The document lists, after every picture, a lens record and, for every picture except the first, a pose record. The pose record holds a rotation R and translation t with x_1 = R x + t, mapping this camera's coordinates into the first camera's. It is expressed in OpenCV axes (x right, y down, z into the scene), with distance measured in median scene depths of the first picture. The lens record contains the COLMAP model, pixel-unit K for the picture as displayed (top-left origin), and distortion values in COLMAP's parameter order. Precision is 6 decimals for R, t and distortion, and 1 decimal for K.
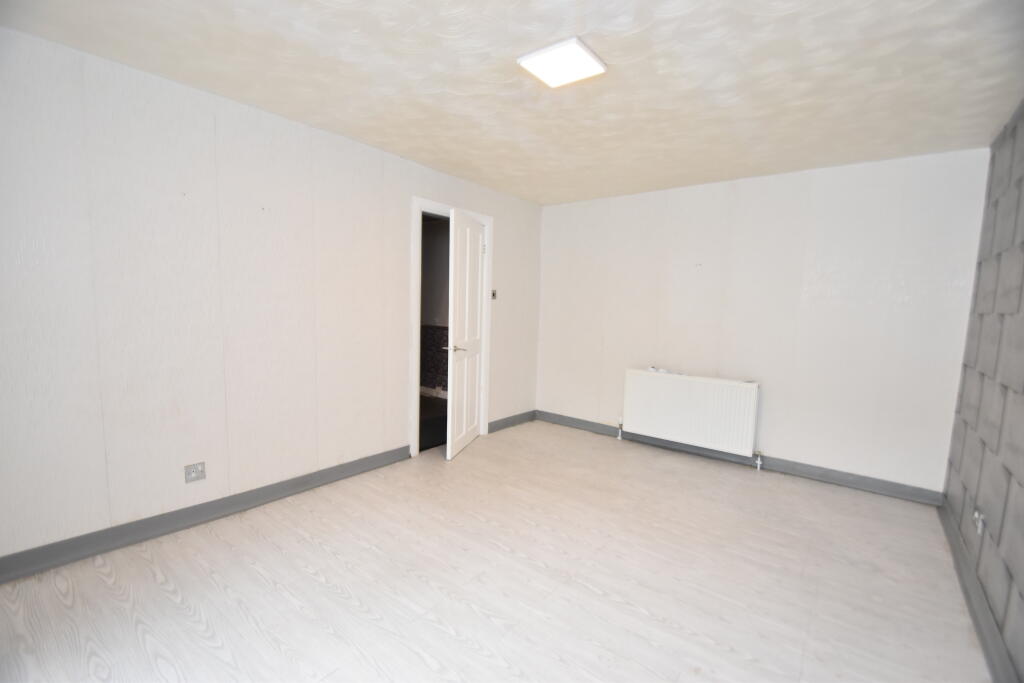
lens RADIAL K [[452.1, 0, 507.3], [0, 452.1, 351.7], [0, 0, 1]] dist [0.002931, -0.011882]
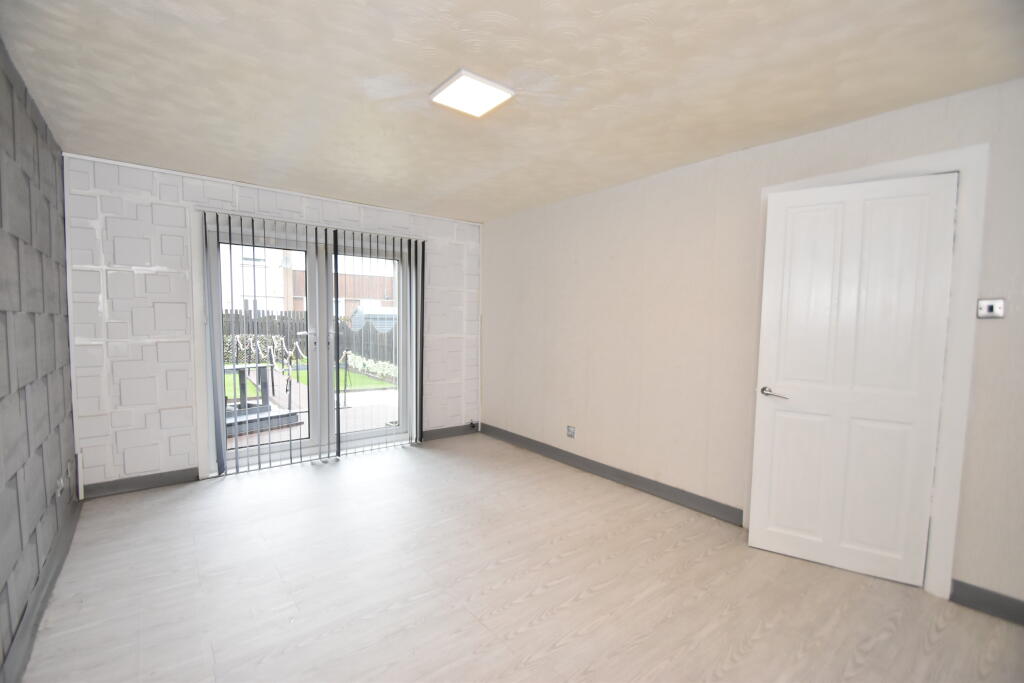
lens RADIAL K [[452.1, 0, 507.3], [0, 452.1, 351.7], [0, 0, 1]] dist [0.002931, -0.011882]
pose [[-0.228819, 0.037273, -0.972755, 0.908395], [-0.121950, 0.990297, 0.066631, -0.094215], [0.965800, 0.133874, -0.222054, 1.096805]]
